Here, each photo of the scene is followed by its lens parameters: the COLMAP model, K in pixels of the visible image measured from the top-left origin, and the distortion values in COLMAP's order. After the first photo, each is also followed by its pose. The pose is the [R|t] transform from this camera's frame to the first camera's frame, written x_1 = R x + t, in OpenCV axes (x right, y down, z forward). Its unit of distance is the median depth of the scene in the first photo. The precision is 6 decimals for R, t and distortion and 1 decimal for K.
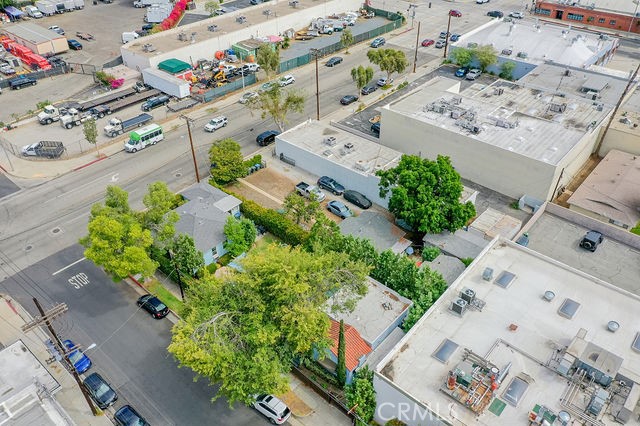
lens RADIAL K [[506.3, 0, 320.0], [0, 506.3, 213.0], [0, 0, 1]] dist [-0.000076, -0.002447]
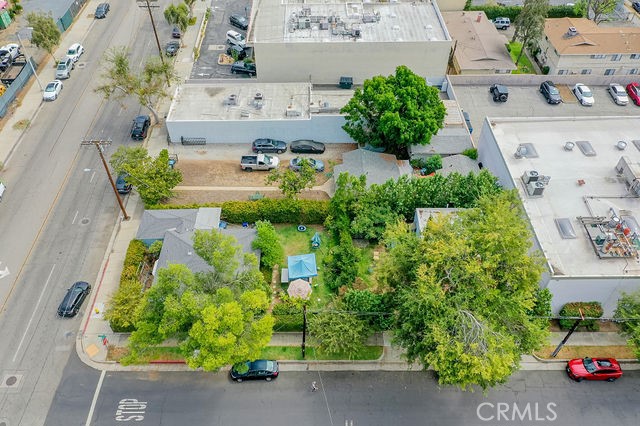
lens RADIAL K [[506.3, 0, 320.0], [0, 506.3, 213.0], [0, 0, 1]] dist [-0.000076, -0.002447]
pose [[0.741307, -0.481626, 0.467440, -0.422078], [0.394399, 0.876121, 0.277238, -0.179251], [-0.543059, -0.021161, 0.839428, 0.230706]]
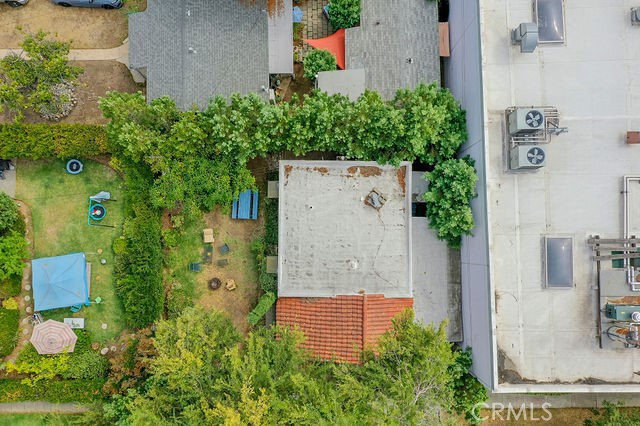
lens RADIAL K [[506.3, 0, 320.0], [0, 506.3, 213.0], [0, 0, 1]] dist [-0.000076, -0.002447]
pose [[0.744901, -0.664961, 0.054319, 0.040748], [0.386654, 0.496615, 0.777092, -0.176990], [-0.543711, -0.557854, 0.627038, 0.531517]]
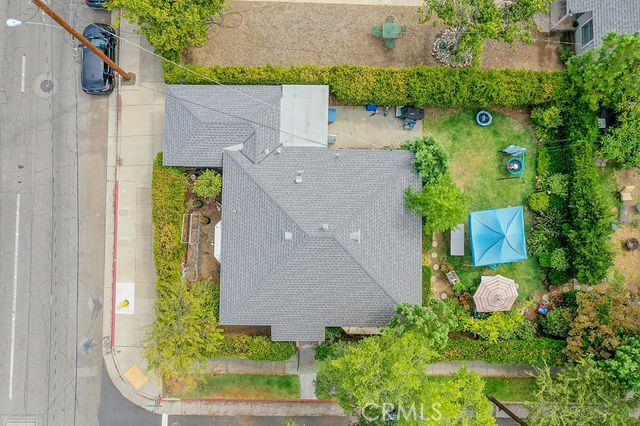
lens RADIAL K [[506.3, 0, 320.0], [0, 506.3, 213.0], [0, 0, 1]] dist [-0.000076, -0.002447]
pose [[0.758227, -0.650275, 0.047256, -0.240505], [0.378946, 0.498513, 0.779670, -0.276117], [-0.530557, -0.573260, 0.624406, 0.711405]]
